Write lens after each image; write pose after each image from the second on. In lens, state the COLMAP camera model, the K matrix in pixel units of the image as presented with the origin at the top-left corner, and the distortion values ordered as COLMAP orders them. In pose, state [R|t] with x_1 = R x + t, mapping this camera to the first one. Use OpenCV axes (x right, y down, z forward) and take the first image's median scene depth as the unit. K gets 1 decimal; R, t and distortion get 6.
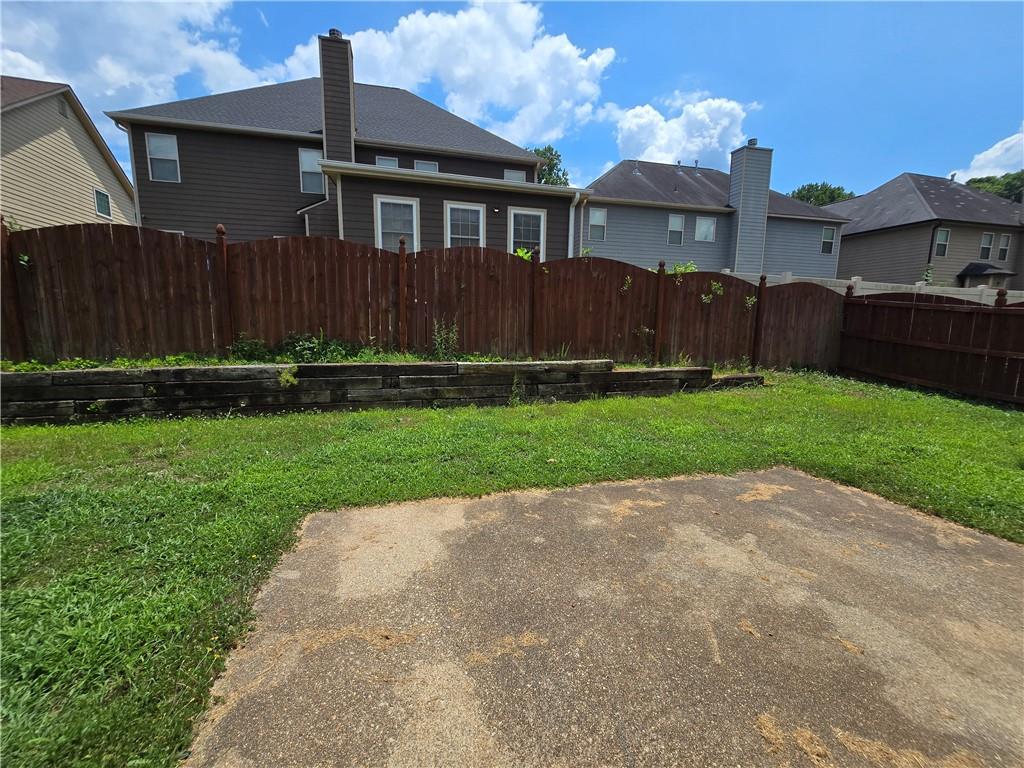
lens RADIAL K [[419.8, 0, 507.5], [0, 419.8, 378.7], [0, 0, 1]] dist [0.001271, 0.000769]
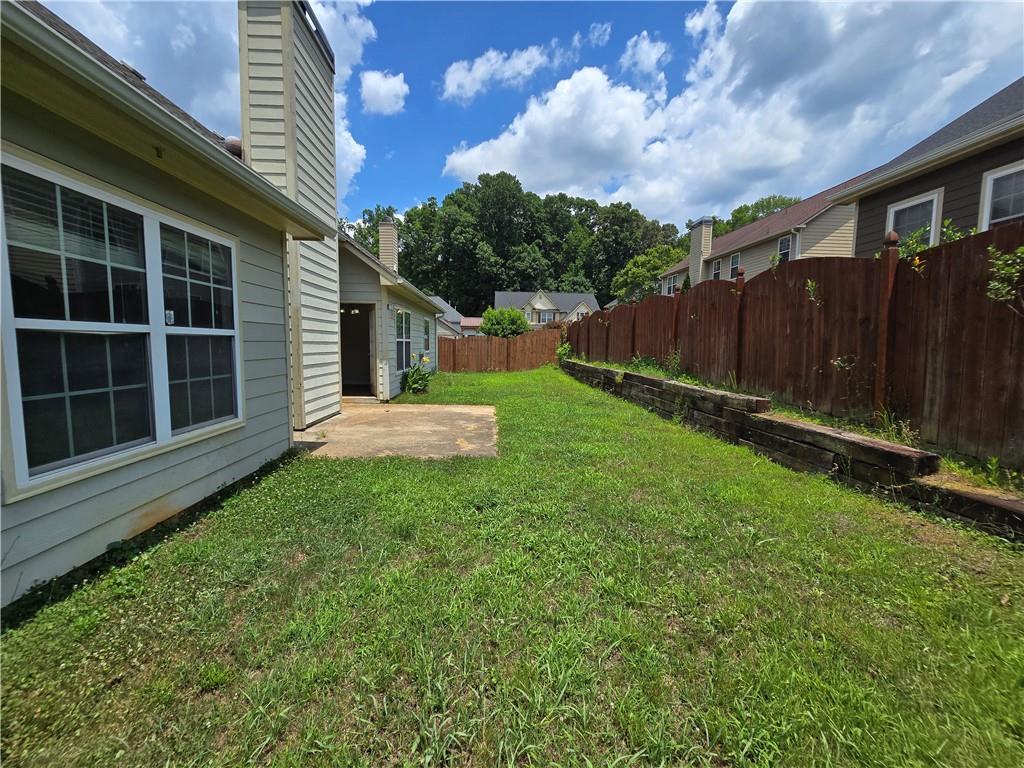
lens RADIAL K [[419.8, 0, 510.6], [0, 419.8, 379.0], [0, 0, 1]] dist [0.001271, 0.000769]
pose [[-0.208814, 0.069299, -0.975497, 1.002712], [-0.152488, 0.982979, 0.102472, -0.083519], [0.965994, 0.170149, -0.194692, 0.676831]]
